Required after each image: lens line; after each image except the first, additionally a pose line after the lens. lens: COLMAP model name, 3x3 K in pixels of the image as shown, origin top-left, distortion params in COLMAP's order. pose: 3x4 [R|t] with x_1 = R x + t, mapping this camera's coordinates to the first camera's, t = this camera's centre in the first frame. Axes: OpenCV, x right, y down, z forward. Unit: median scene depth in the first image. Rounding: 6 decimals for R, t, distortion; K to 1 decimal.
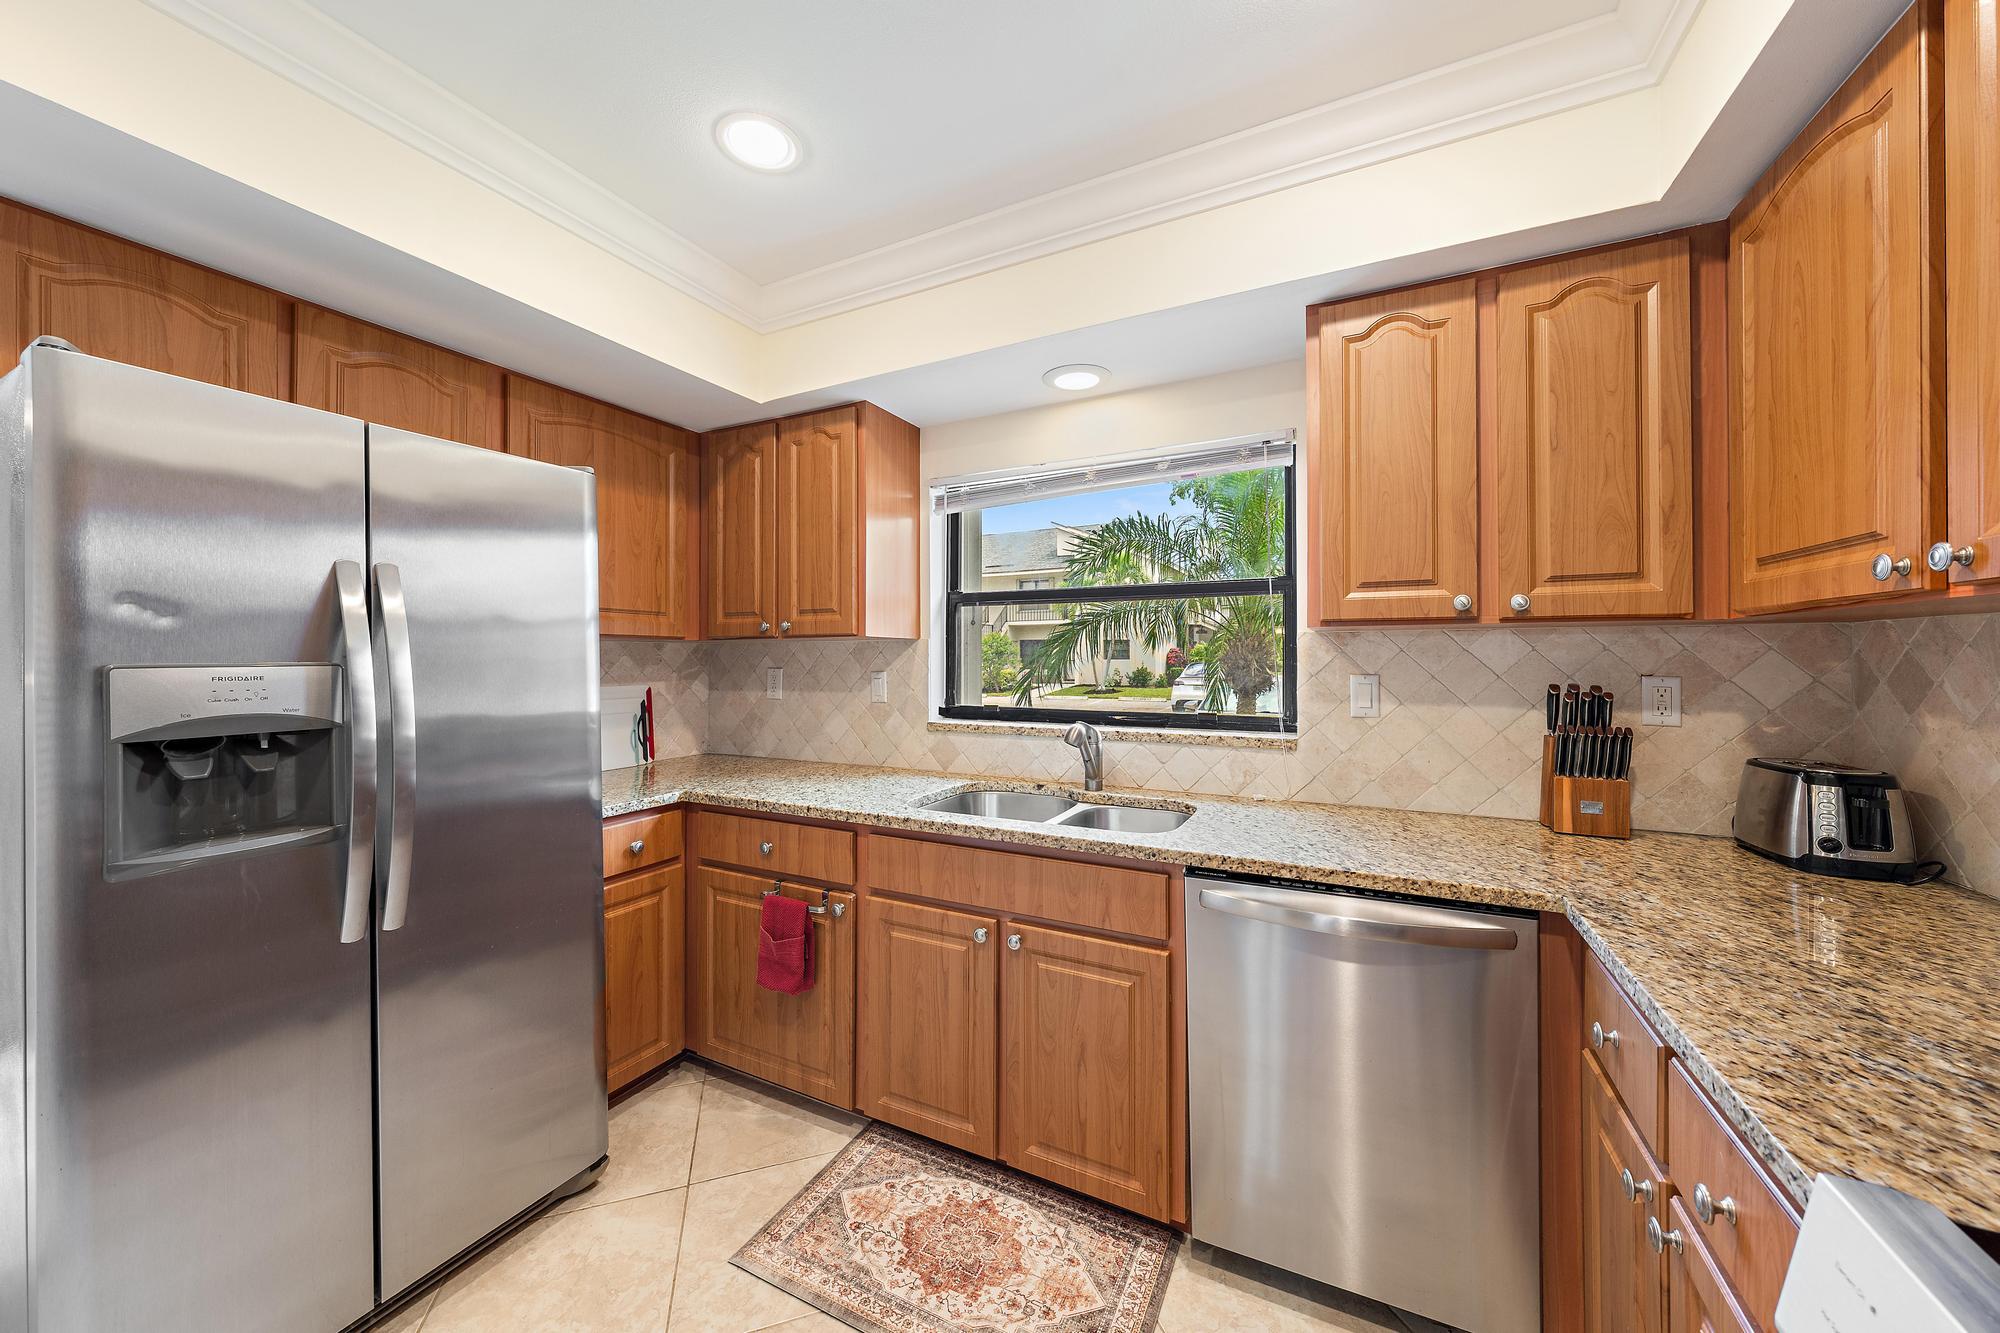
lens RADIAL K [[706.0, 0, 1002.0], [0, 706.0, 653.5], [0, 0, 1]] dist [0.000699, -0.000040]
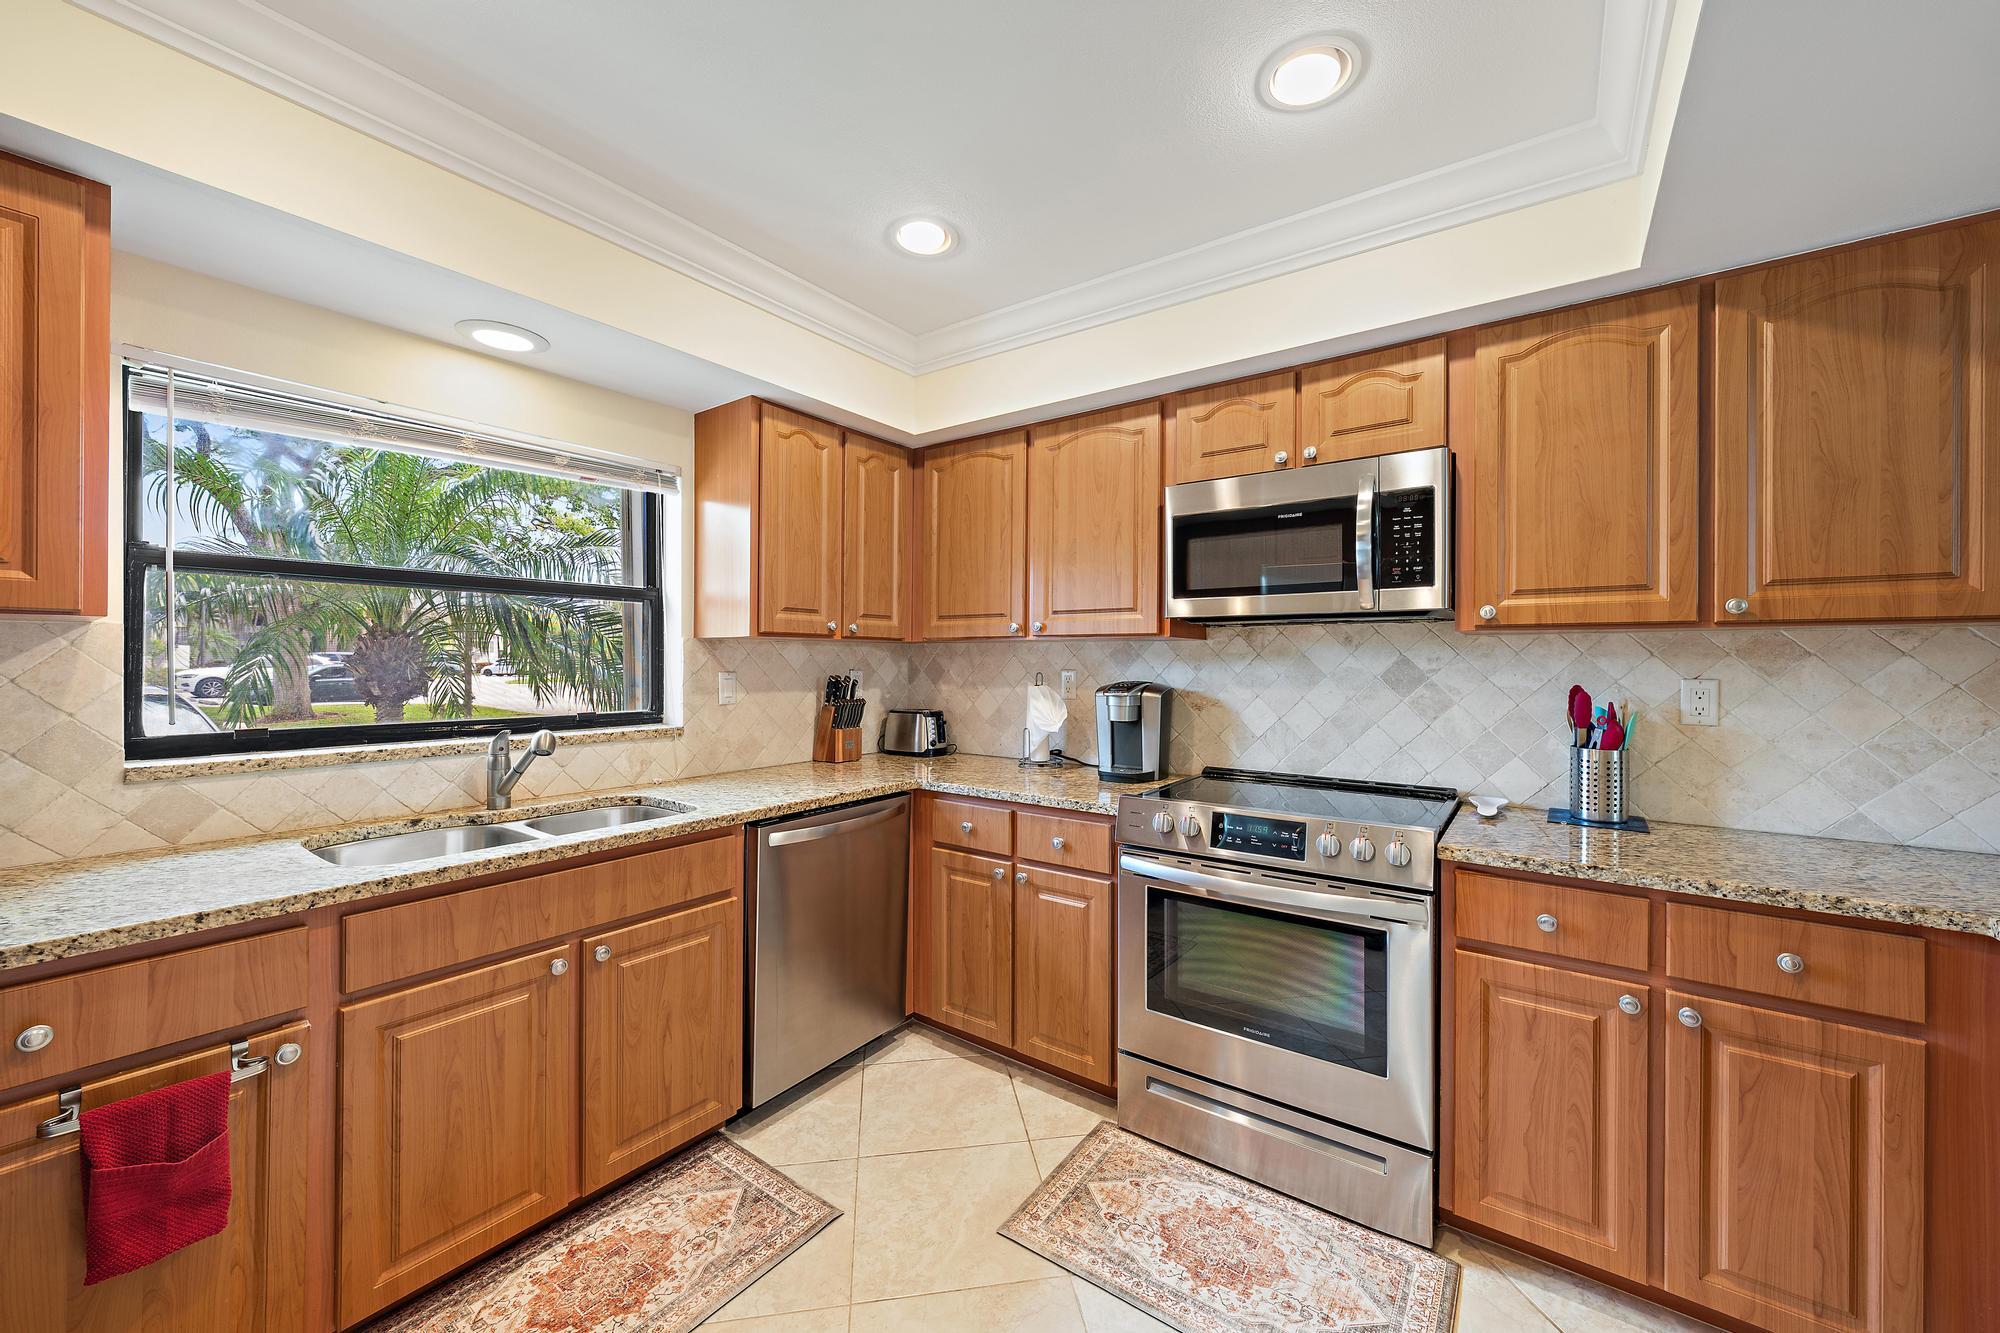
lens RADIAL K [[769.9, 0, 995.2], [0, 769.9, 663.6], [0, 0, 1]] dist [-0.001731, 0.000768]
pose [[0.166855, -0.001467, 0.985980, -0.937469], [-0.008325, 0.999961, 0.002897, 0.006361], [-0.985946, -0.008692, 0.166837, 0.303944]]
